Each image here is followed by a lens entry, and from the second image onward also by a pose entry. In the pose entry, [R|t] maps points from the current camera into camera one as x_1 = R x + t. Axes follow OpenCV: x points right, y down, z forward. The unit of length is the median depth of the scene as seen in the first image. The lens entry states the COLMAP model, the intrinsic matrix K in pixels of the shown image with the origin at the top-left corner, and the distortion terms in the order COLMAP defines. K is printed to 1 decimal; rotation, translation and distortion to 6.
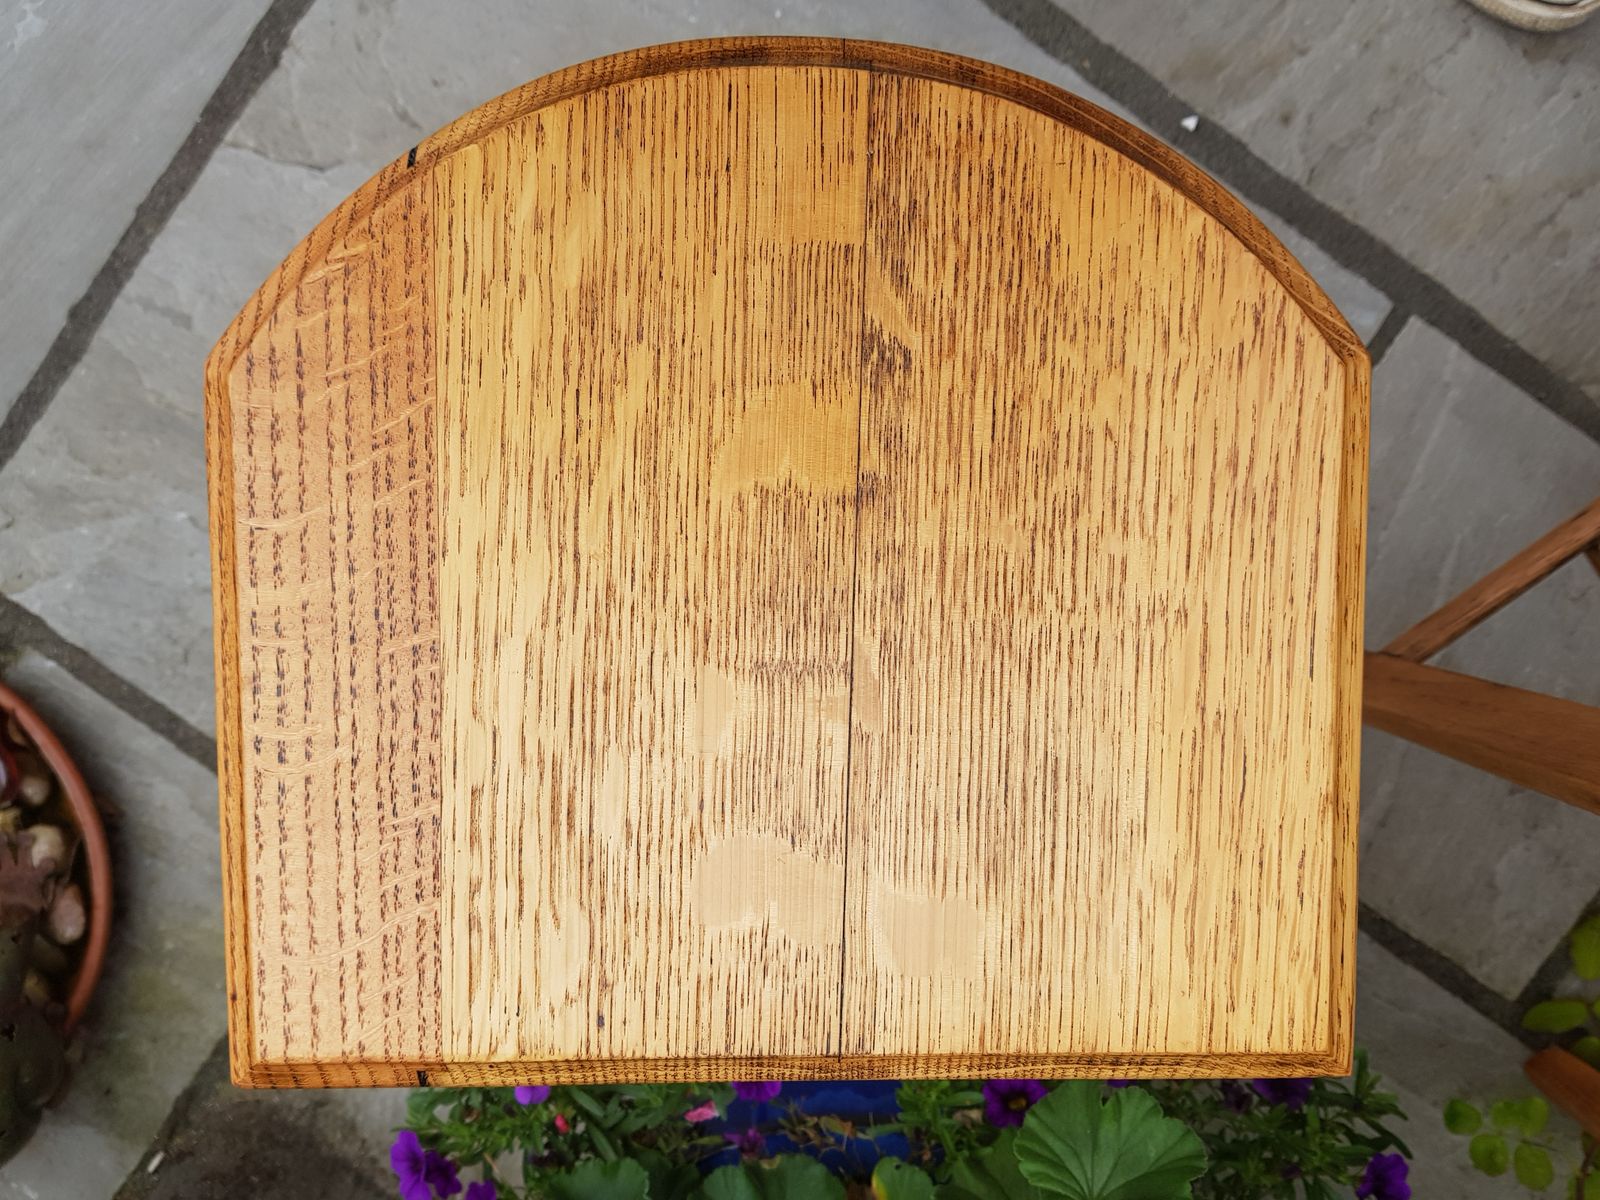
lens RADIAL K [[1248.0, 0, 784.6], [0, 1248.0, 591.4], [0, 0, 1]] dist [0.099970, -0.188007]
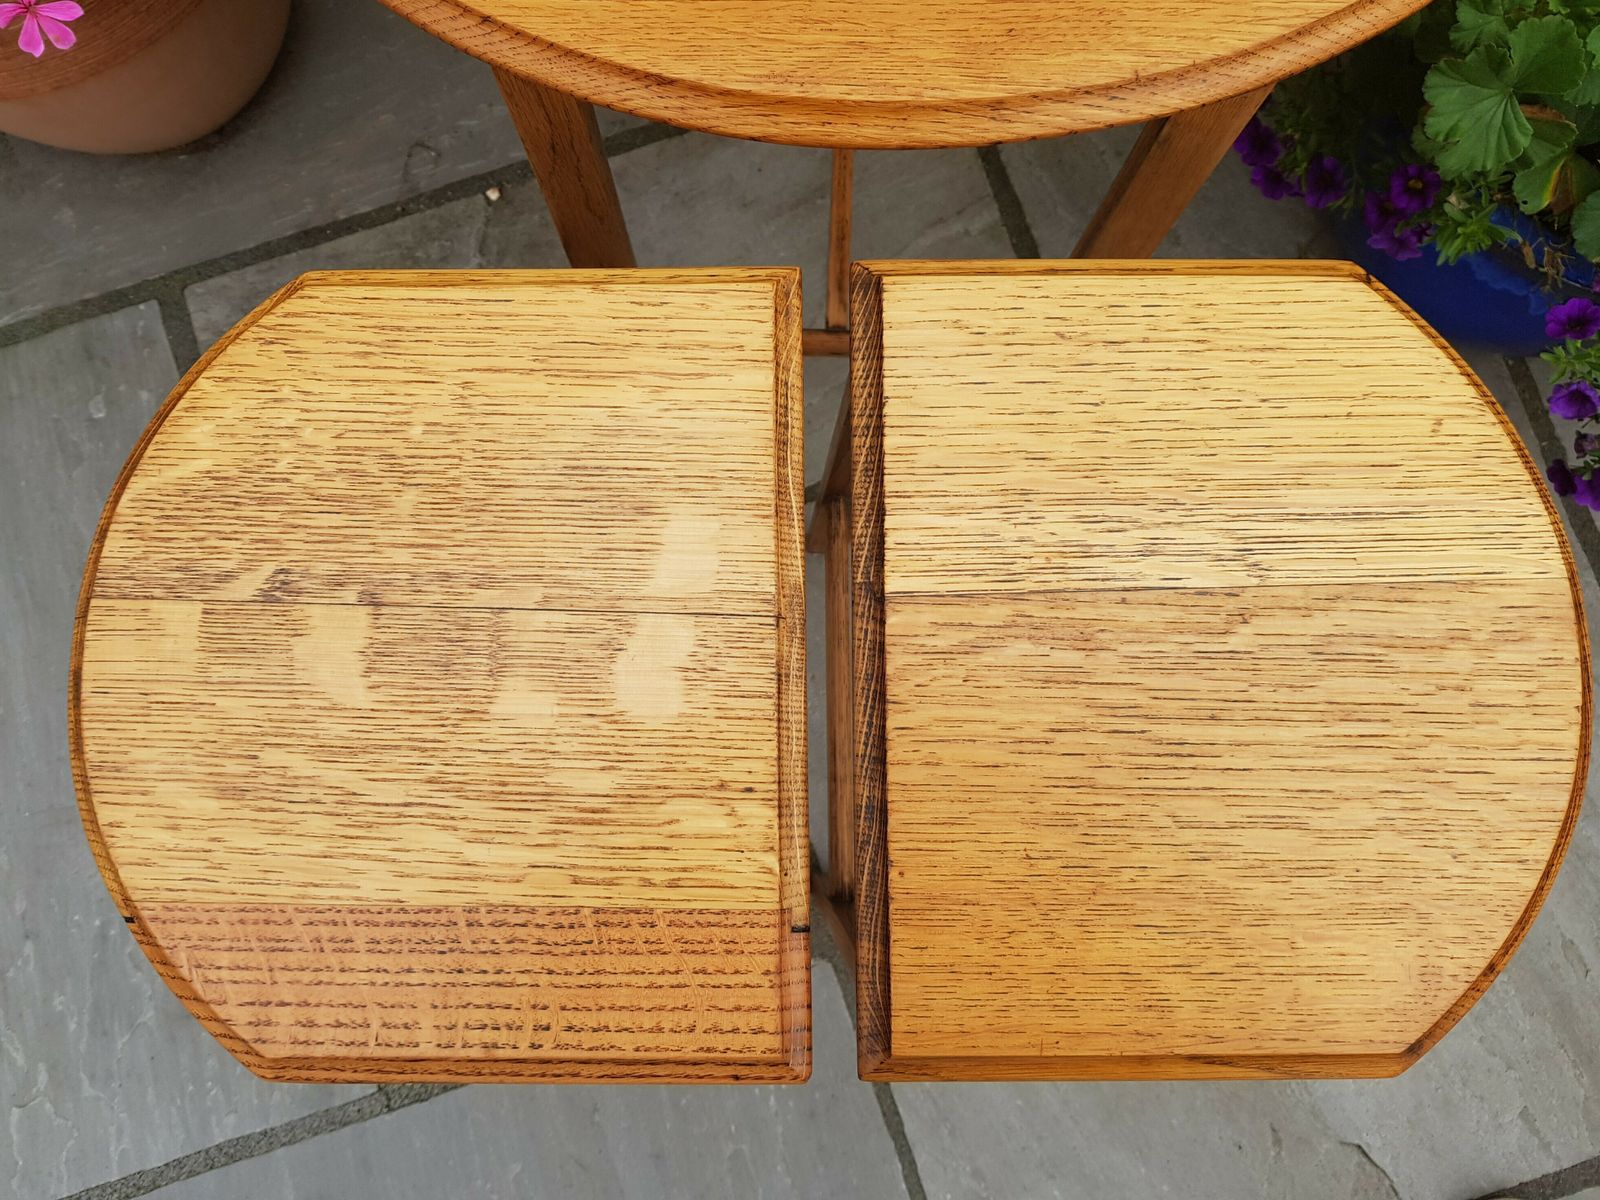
lens RADIAL K [[1248.0, 0, 784.6], [0, 1248.0, 591.4], [0, 0, 1]] dist [0.099970, -0.188007]
pose [[0.003736, -0.990307, 0.138842, -0.123552], [0.994882, -0.010339, -0.100514, 0.531261], [0.100975, 0.138507, 0.985200, -0.372140]]
